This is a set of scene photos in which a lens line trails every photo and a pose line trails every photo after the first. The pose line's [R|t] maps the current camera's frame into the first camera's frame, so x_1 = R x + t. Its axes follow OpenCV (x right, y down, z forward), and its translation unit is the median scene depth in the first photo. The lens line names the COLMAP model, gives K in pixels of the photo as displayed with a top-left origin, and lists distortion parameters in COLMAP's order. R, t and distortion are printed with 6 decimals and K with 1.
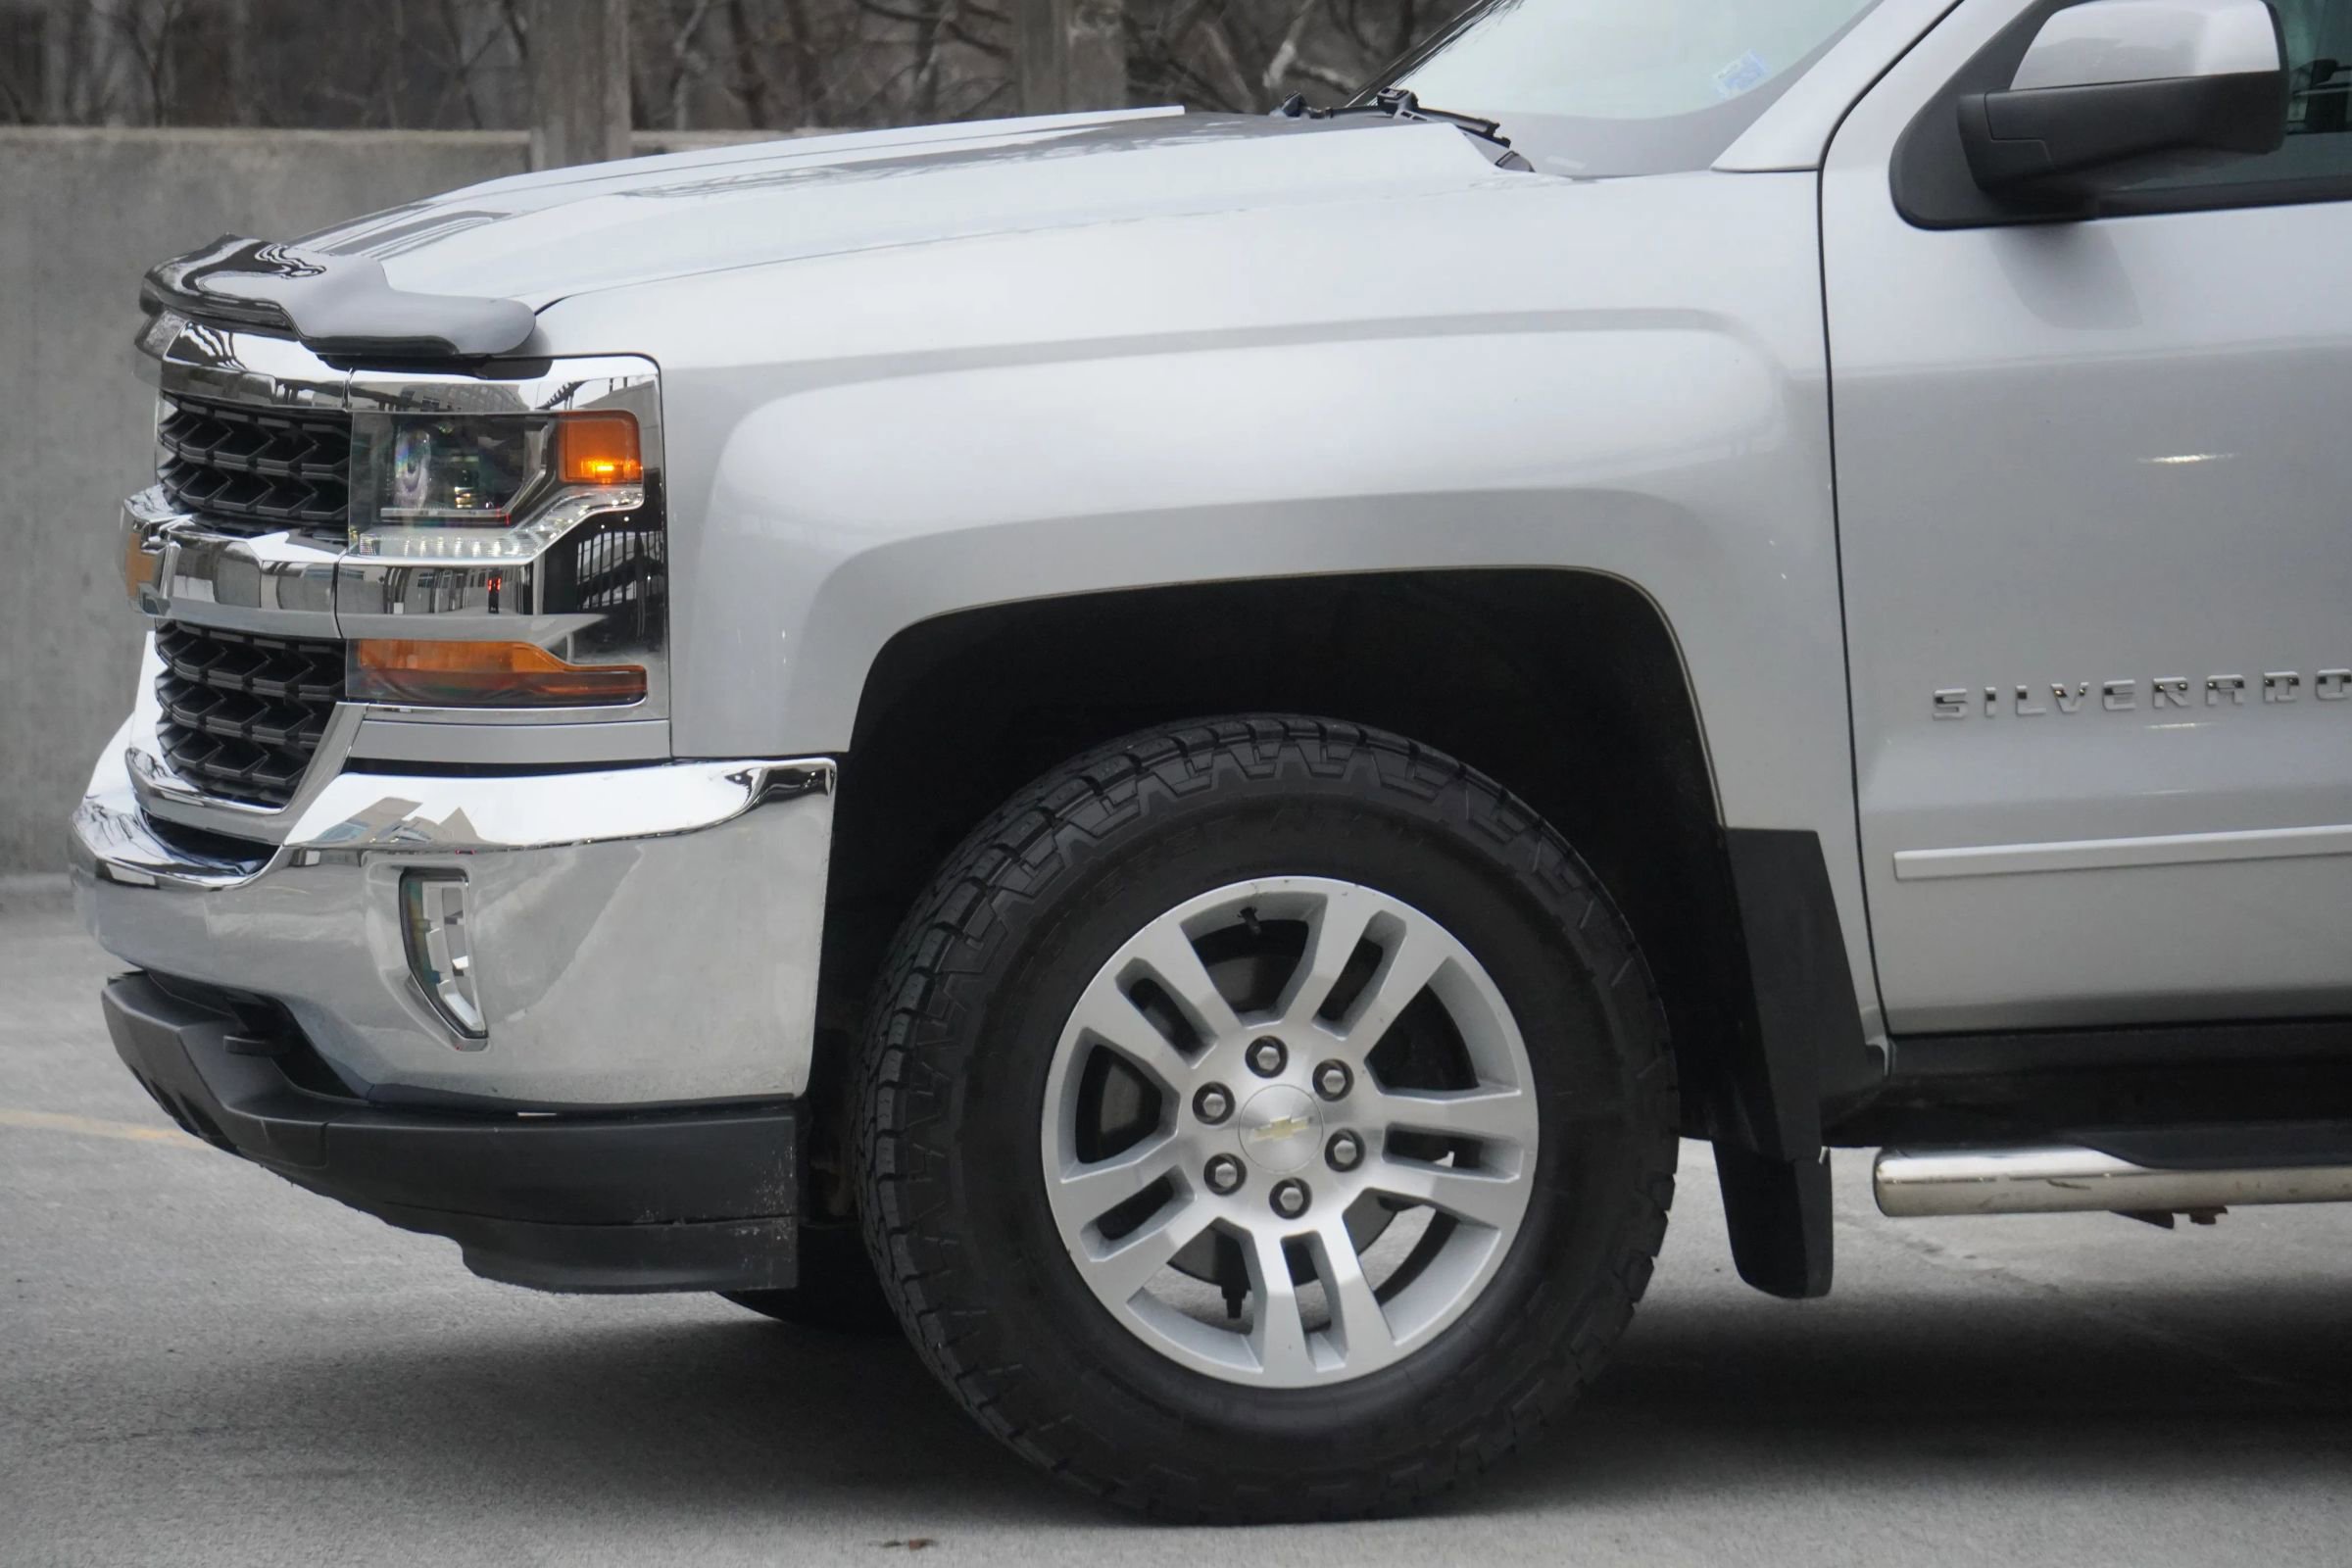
lens RADIAL K [[13635.6, 0, 1208.4], [0, 13635.6, 786.5], [0, 0, 1]] dist [2.591287, 0.000000]
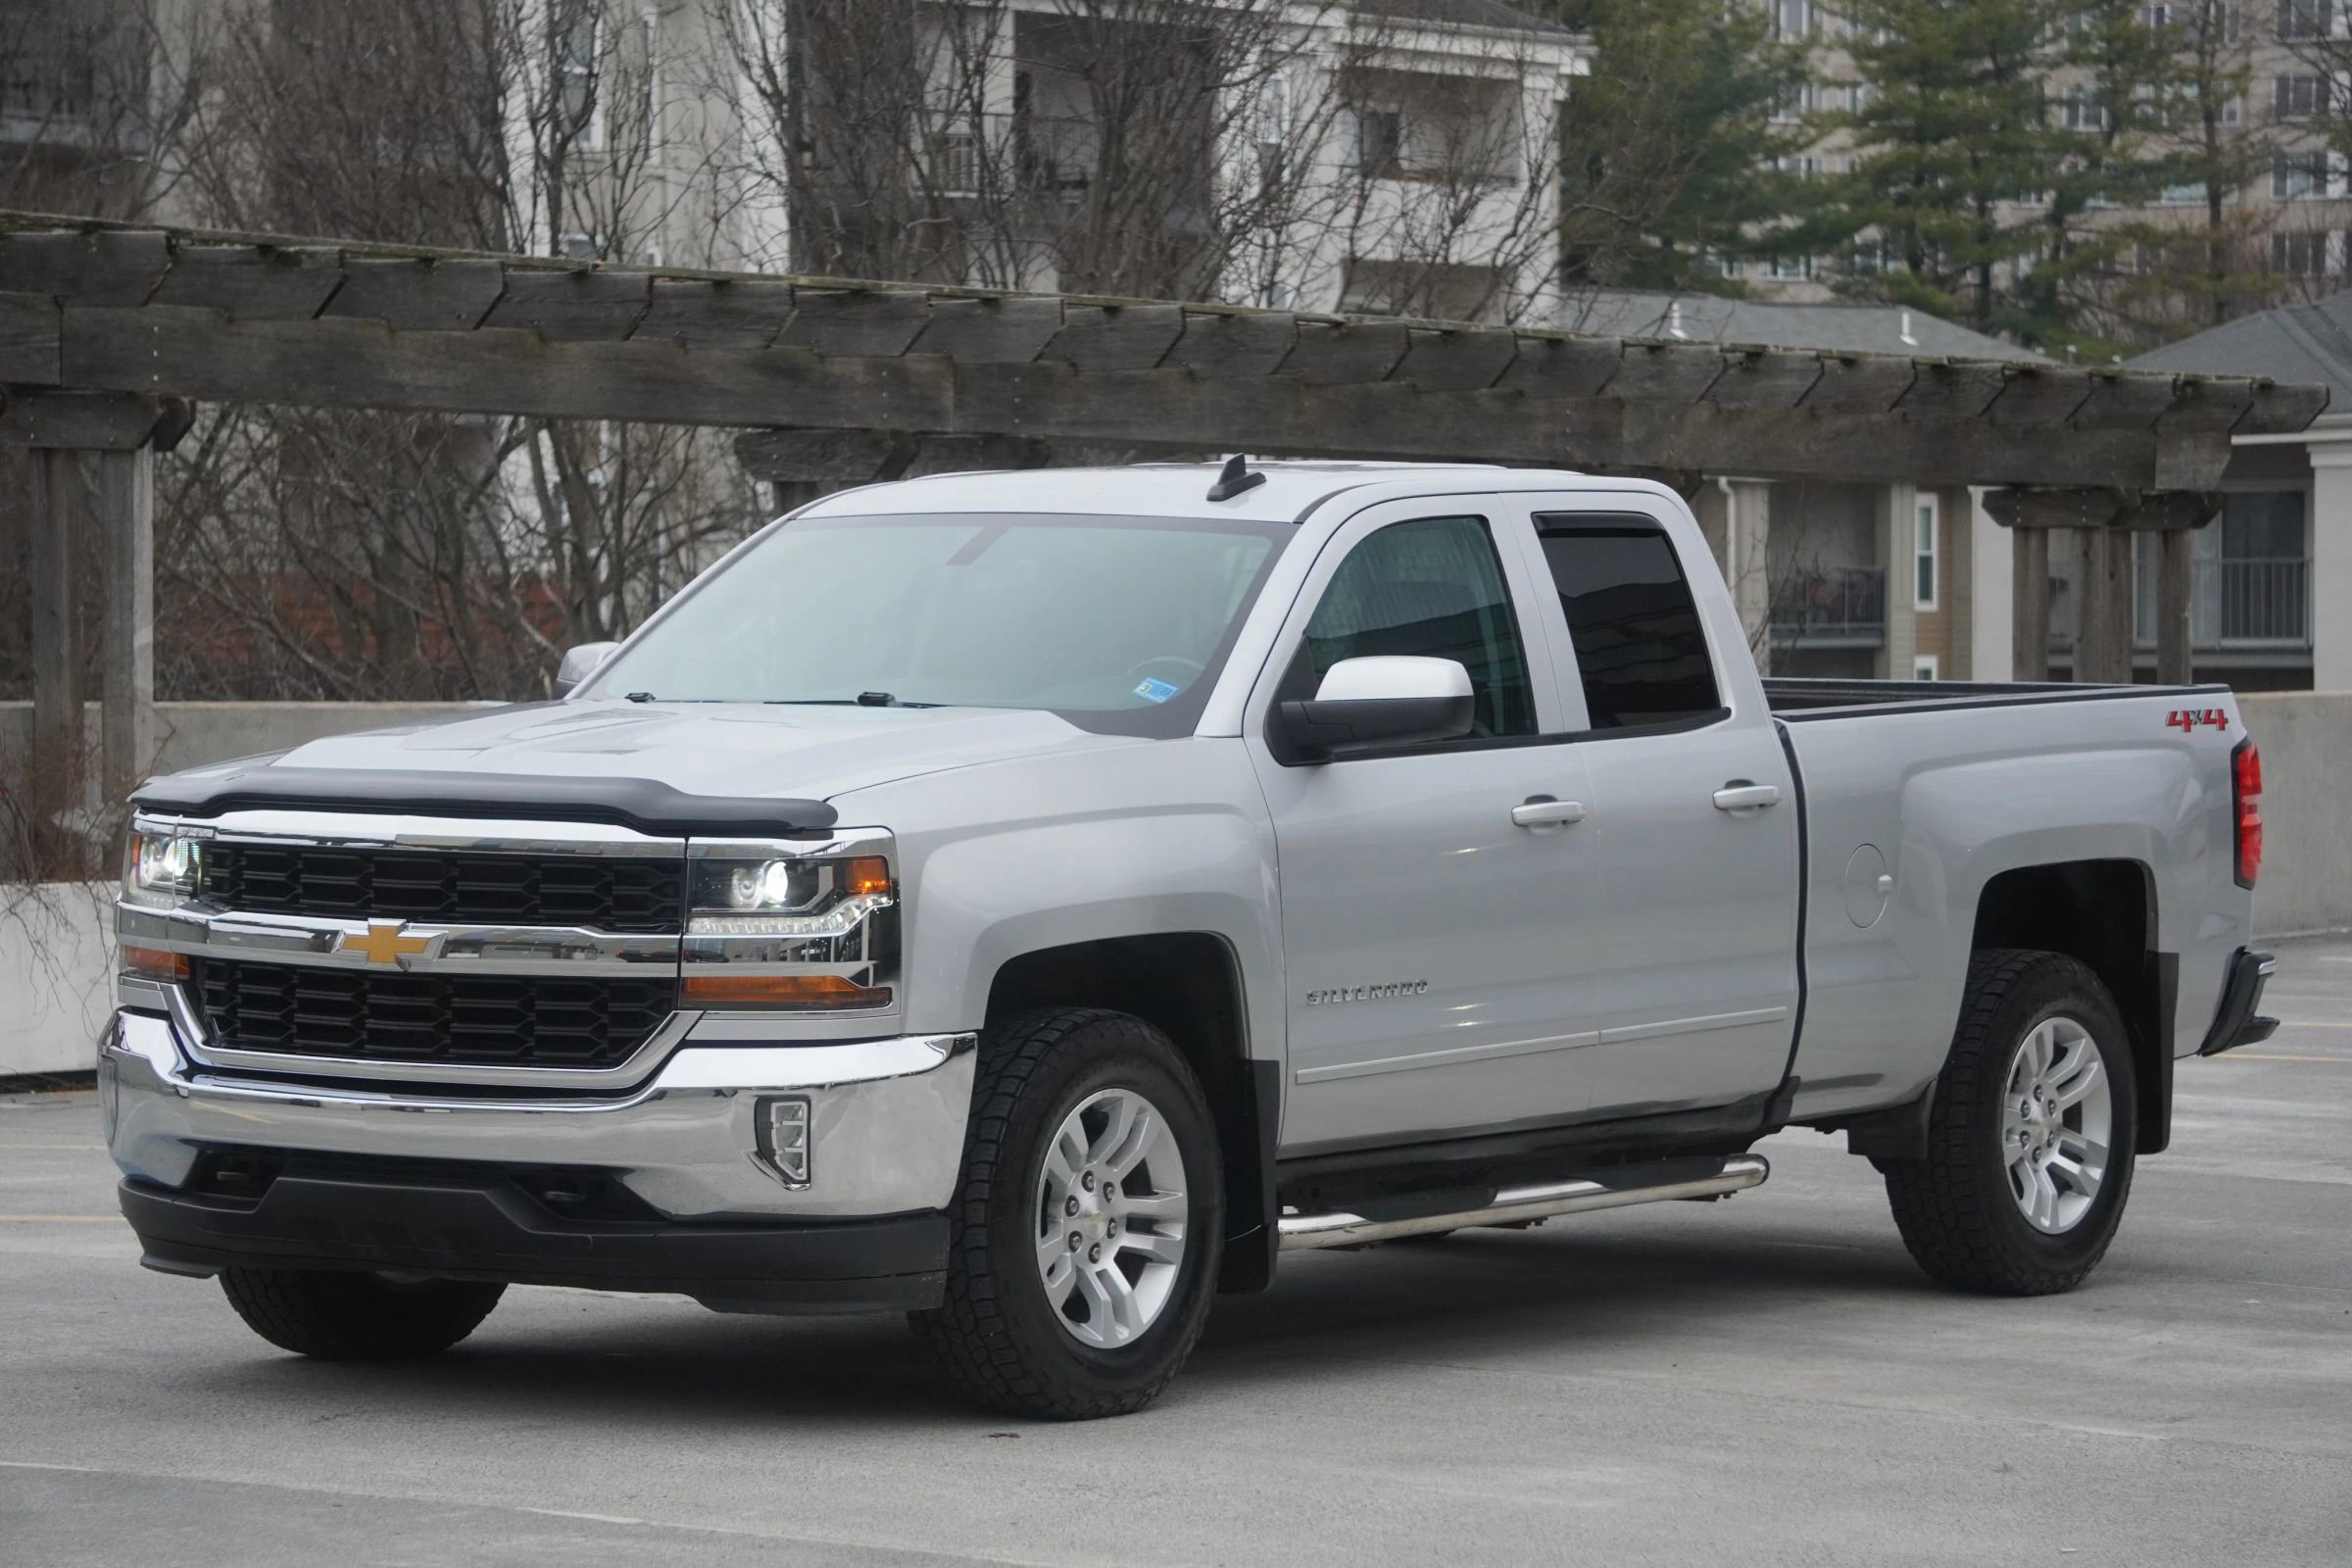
lens RADIAL K [[8807.8, 0, 1090.2], [0, 8807.8, 758.2], [0, 0, 1]] dist [1.320748, 0.000000]
pose [[0.704191, 0.003185, 0.710004, -0.902596], [0.028880, 0.999034, -0.033125, 0.001023], [-0.709423, 0.043831, 0.703418, 0.098972]]
